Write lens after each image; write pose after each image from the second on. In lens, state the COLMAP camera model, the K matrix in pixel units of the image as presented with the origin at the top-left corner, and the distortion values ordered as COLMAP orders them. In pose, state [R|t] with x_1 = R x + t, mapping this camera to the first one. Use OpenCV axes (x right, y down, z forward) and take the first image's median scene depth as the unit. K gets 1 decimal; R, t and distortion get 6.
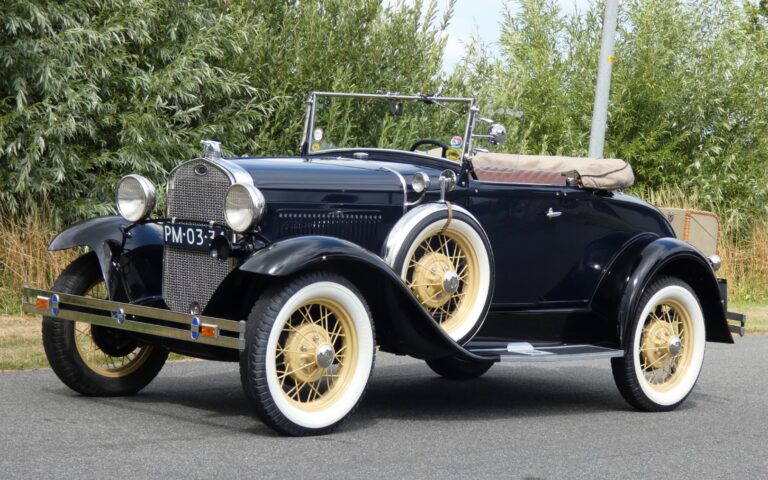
lens RADIAL K [[2038.6, 0, 405.0], [0, 2038.6, 255.3], [0, 0, 1]] dist [0.278448, -0.687498]
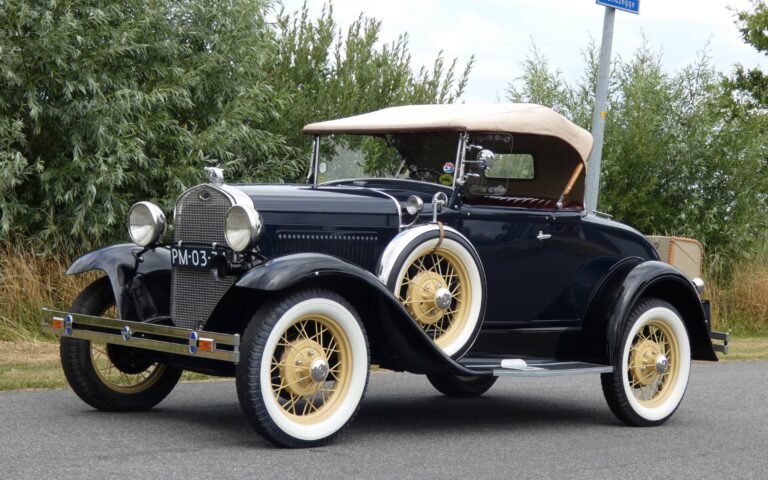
lens RADIAL K [[1650.0, 0, 370.4], [0, 1650.0, 196.1], [0, 0, 1]] dist [0.212861, -1.895308]
pose [[0.998837, -0.011130, -0.046906, 0.023442], [0.007840, 0.997534, -0.069747, 0.017557], [0.047567, 0.069298, 0.996461, 0.138972]]
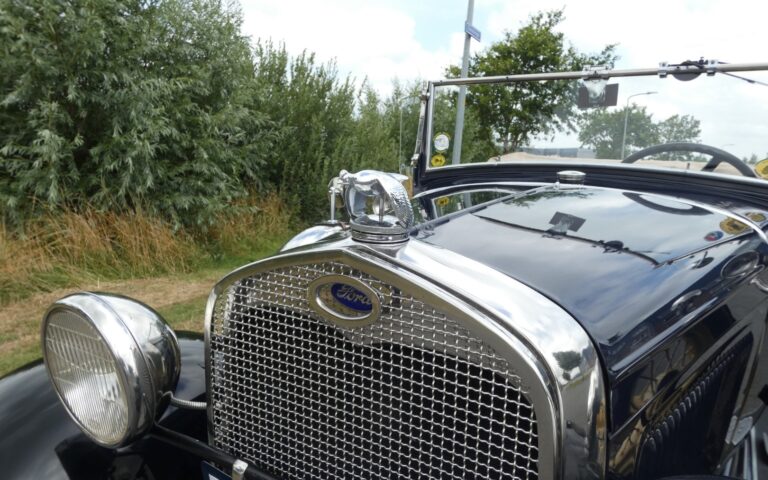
lens RADIAL K [[454.0, 0, 384.0], [0, 454.0, 240.0], [0, 0, 1]] dist [-0.034966, -0.000704]
pose [[0.979960, -0.073129, 0.185285, -0.089909], [0.045899, 0.988040, 0.147209, -0.051528], [-0.193835, -0.135755, 0.971596, 0.886392]]
